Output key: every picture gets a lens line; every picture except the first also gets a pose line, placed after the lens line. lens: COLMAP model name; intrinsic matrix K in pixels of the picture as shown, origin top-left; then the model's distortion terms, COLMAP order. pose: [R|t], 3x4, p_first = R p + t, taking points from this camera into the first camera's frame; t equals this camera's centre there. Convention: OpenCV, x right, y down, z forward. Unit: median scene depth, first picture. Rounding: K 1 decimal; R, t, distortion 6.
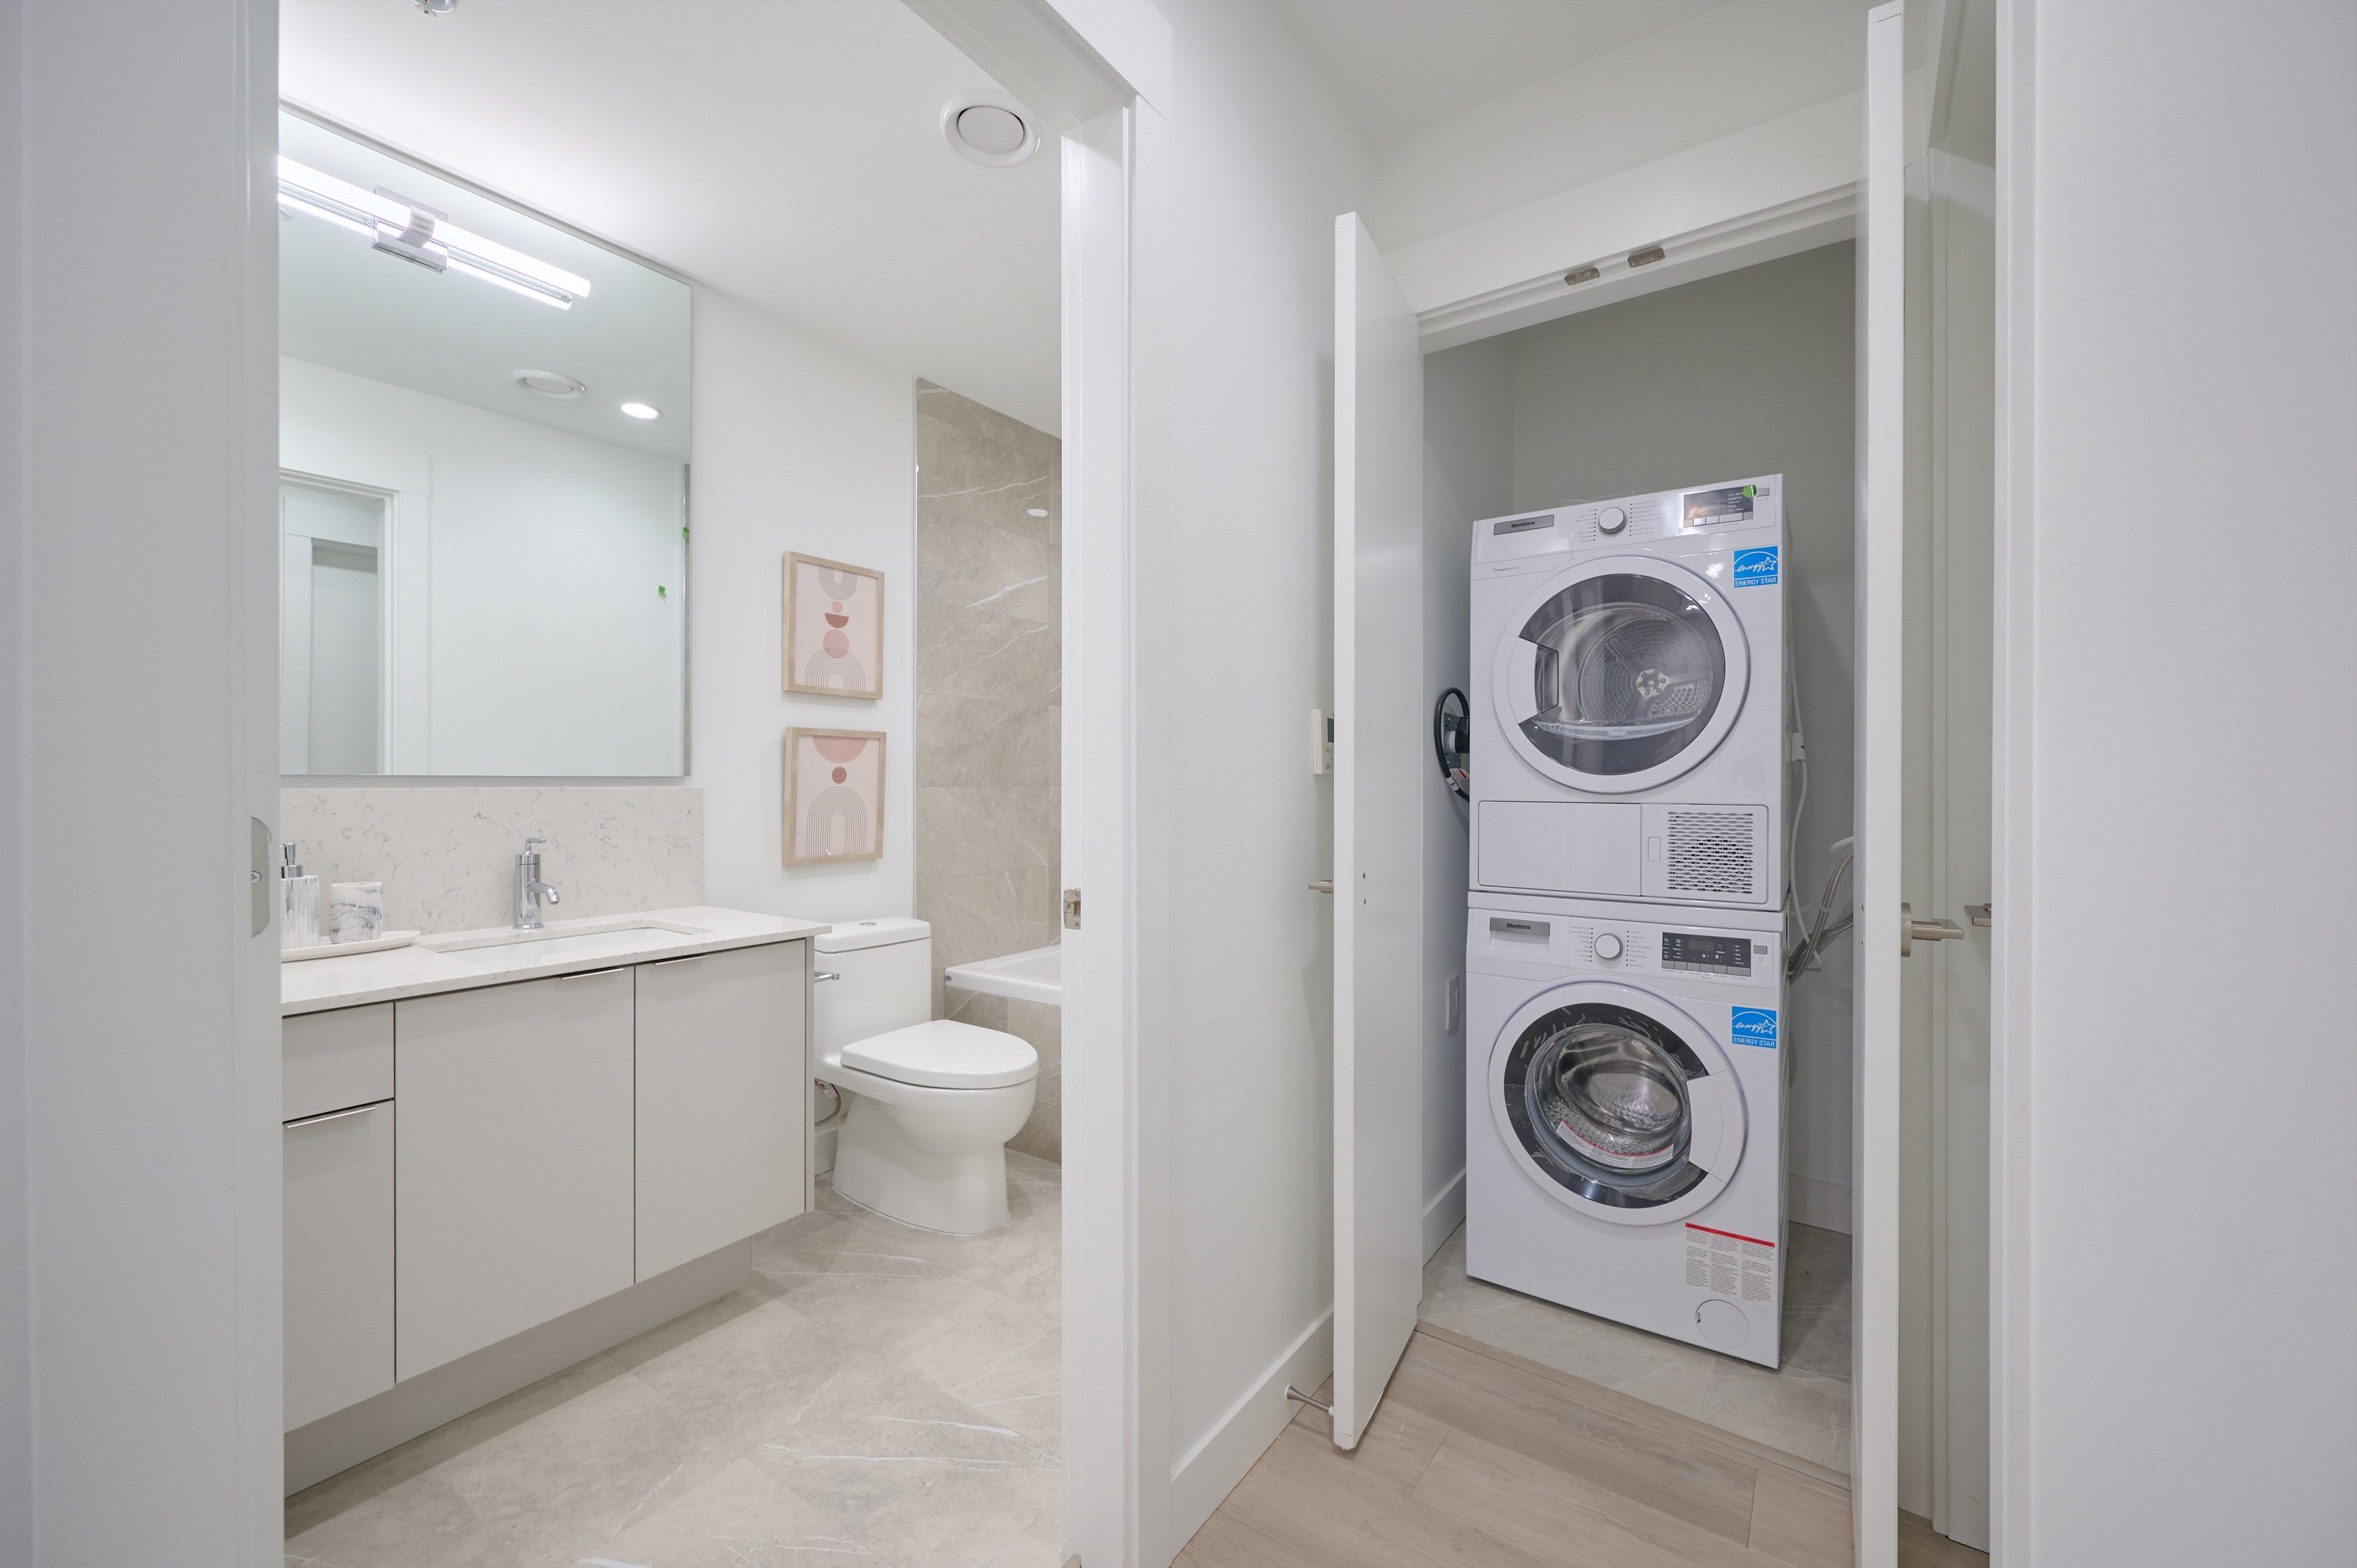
lens RADIAL K [[923.6, 0, 1184.0], [0, 923.6, 784.8], [0, 0, 1]] dist [-0.002766, 0.000923]
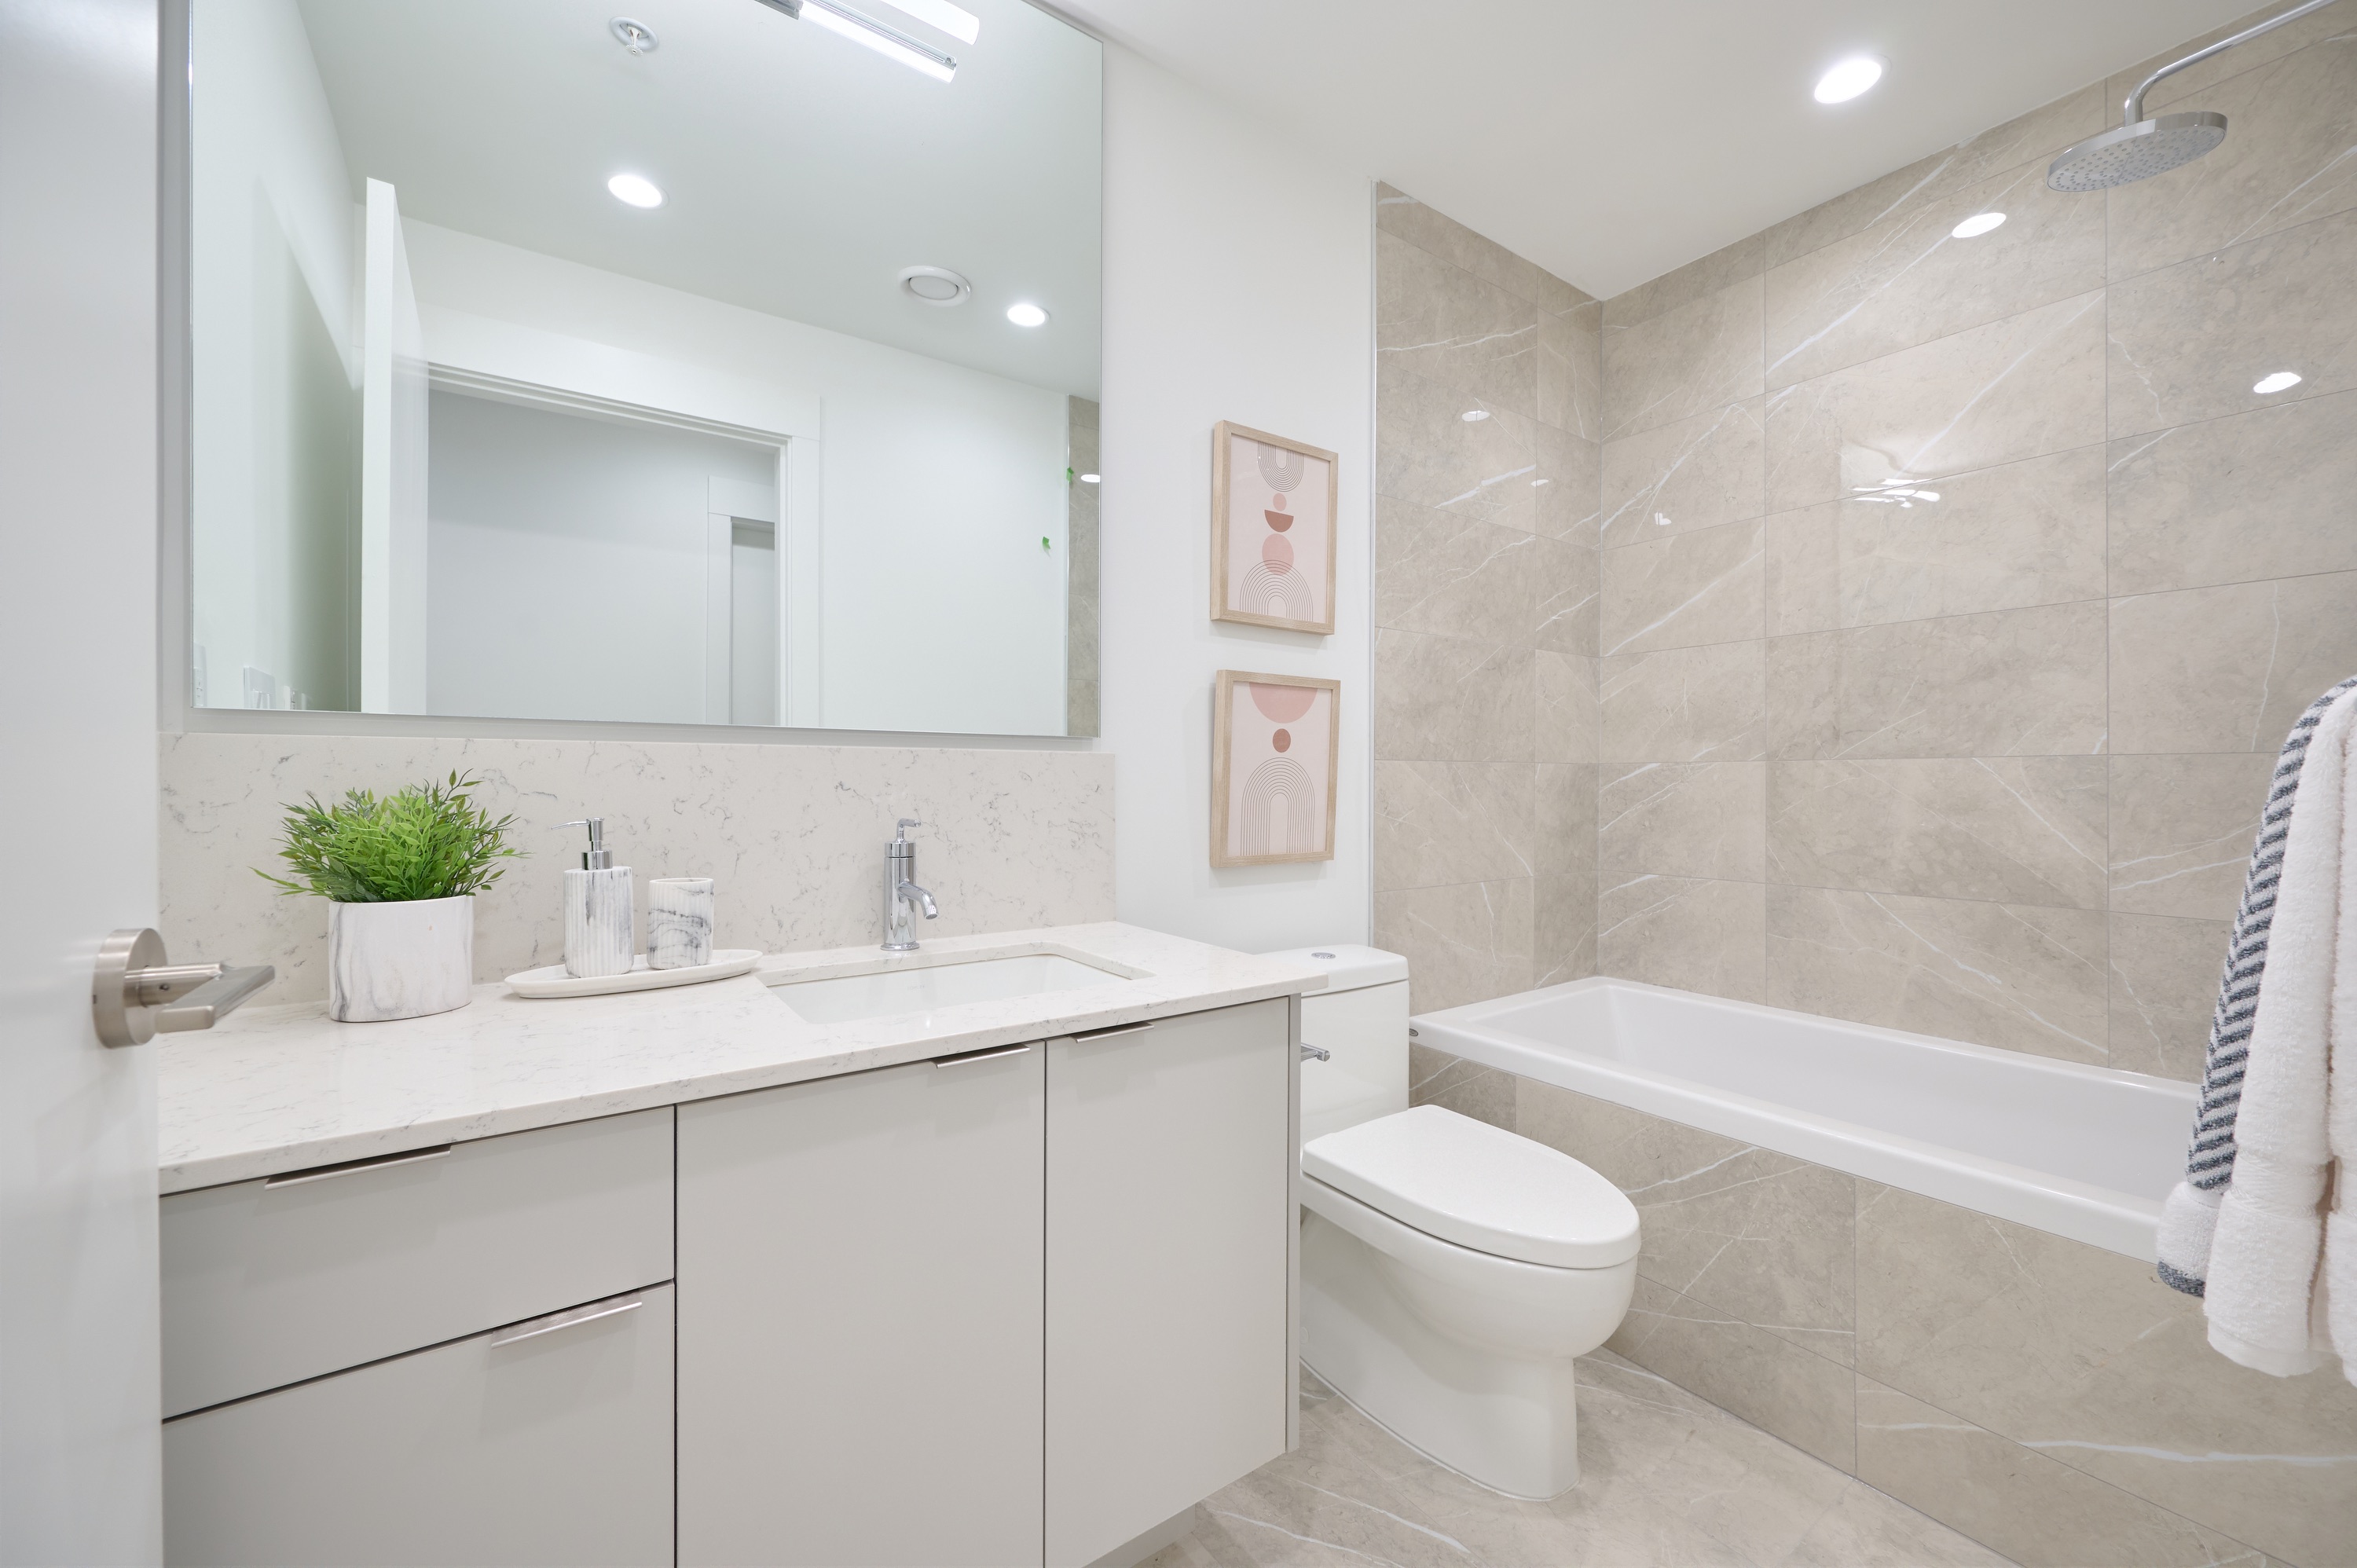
lens RADIAL K [[923.6, 0, 1185.8], [0, 923.6, 780.8], [0, 0, 1]] dist [-0.002766, 0.000923]
pose [[0.941808, 0.002717, -0.336141, -0.202261], [-0.003536, 0.999992, -0.001824, 0.021550], [0.336134, 0.002906, 0.941810, 0.307098]]
